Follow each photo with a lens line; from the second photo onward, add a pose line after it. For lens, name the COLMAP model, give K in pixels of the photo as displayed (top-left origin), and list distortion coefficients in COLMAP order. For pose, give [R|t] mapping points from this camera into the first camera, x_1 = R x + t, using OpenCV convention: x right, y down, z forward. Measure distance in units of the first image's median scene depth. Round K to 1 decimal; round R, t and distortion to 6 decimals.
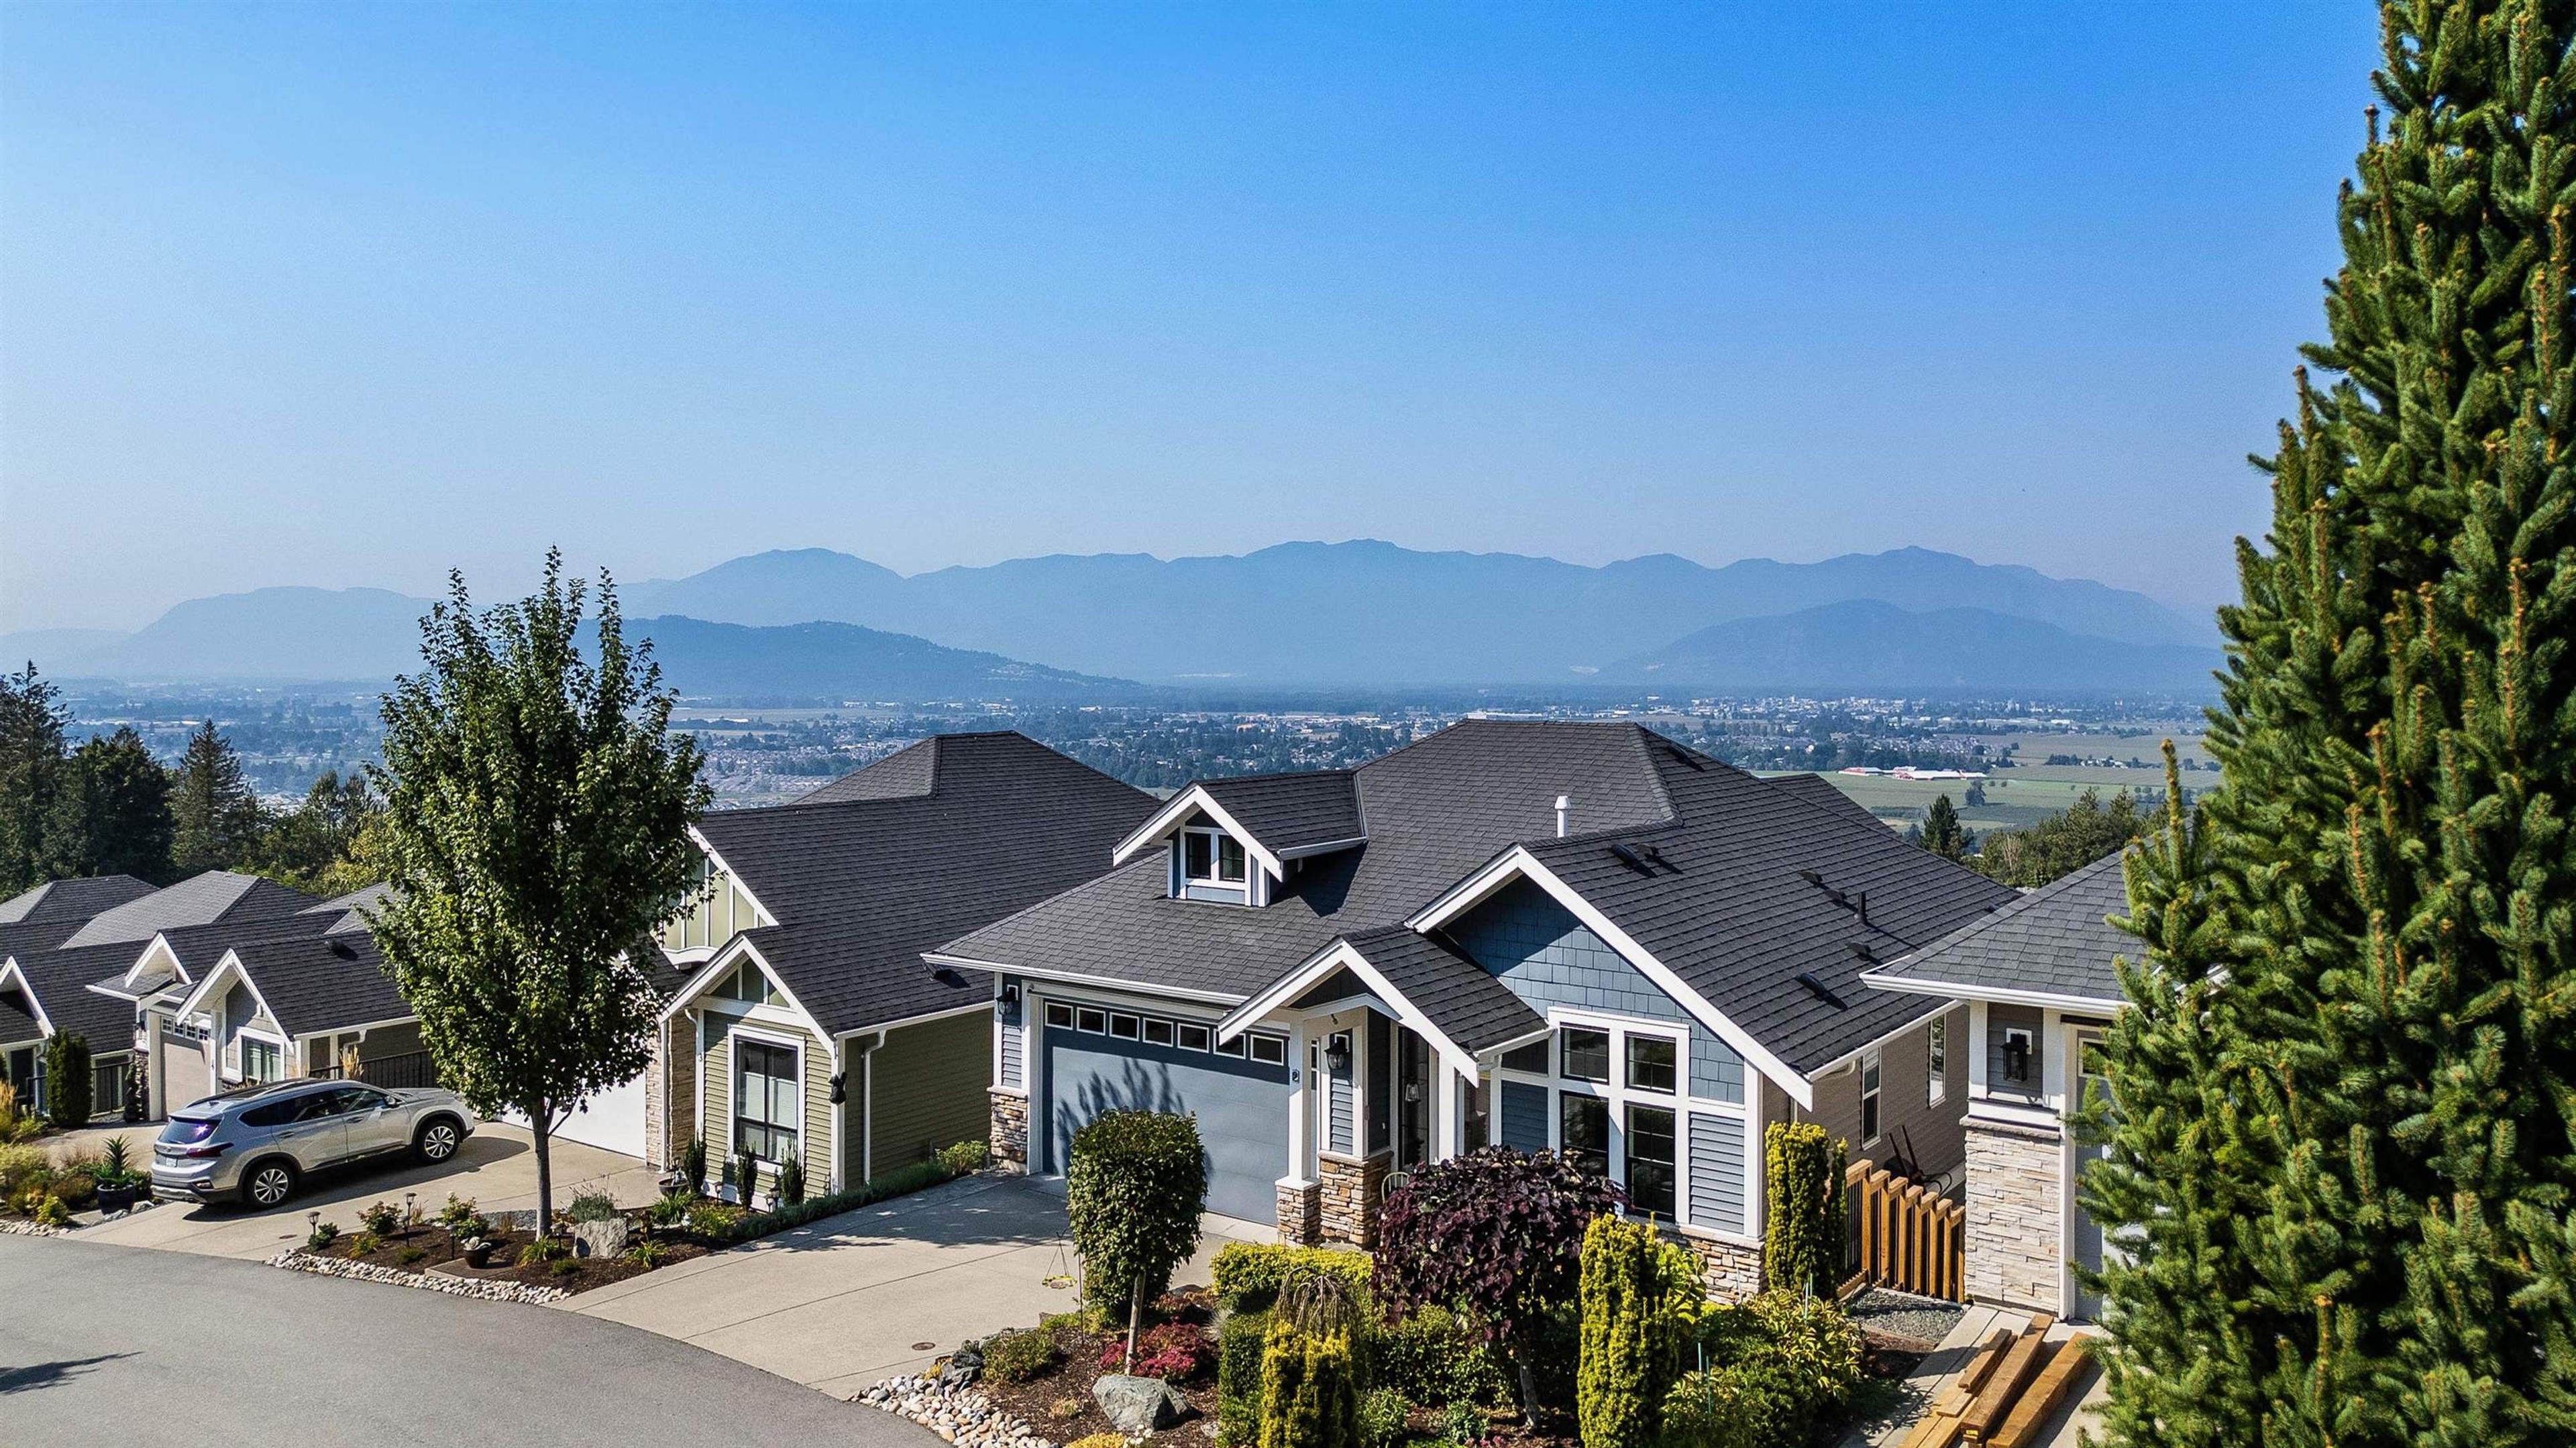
lens RADIAL K [[1757.2, 0, 1273.5], [0, 1757.2, 732.0], [0, 0, 1]] dist [0.069472, -0.001172]
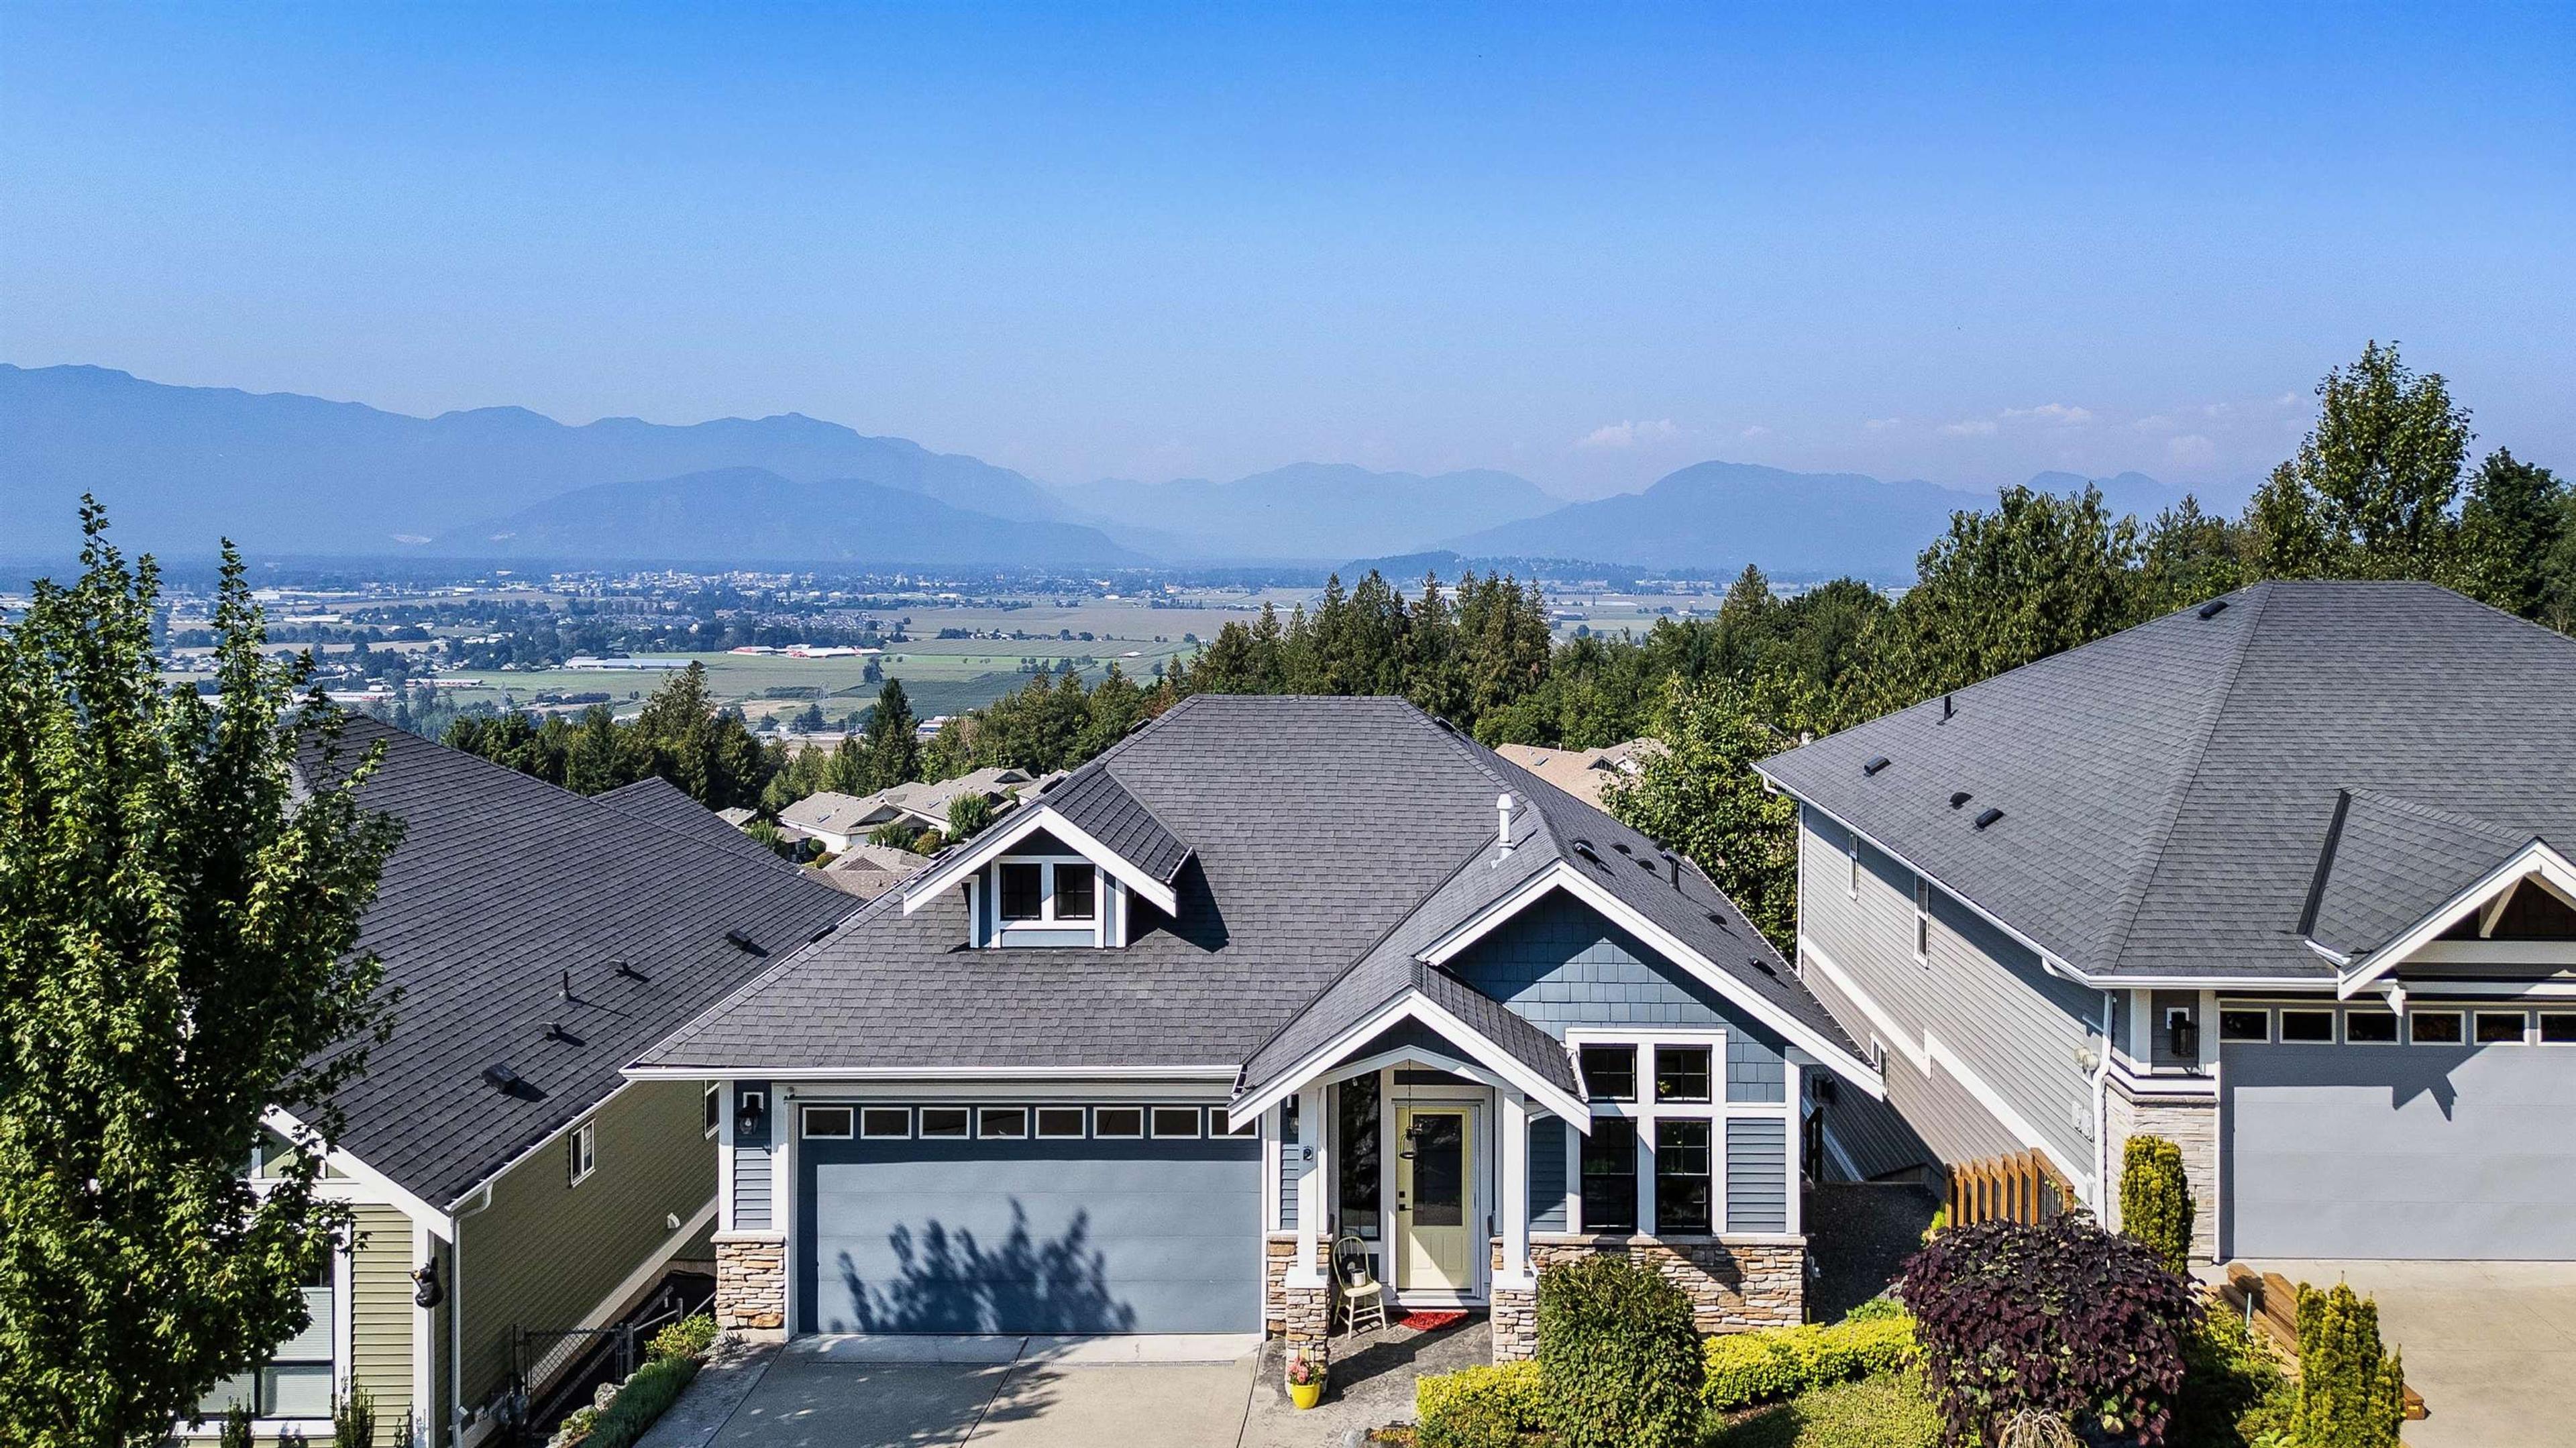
lens RADIAL K [[1871.3, 0, 1383.2], [0, 1871.3, 614.2], [0, 0, 1]] dist [0.059256, -0.010696]
pose [[0.798362, -0.018334, 0.601899, -0.432889], [0.016433, 0.999827, 0.008658, -0.061368], [-0.601954, 0.002978, 0.798525, 0.225324]]
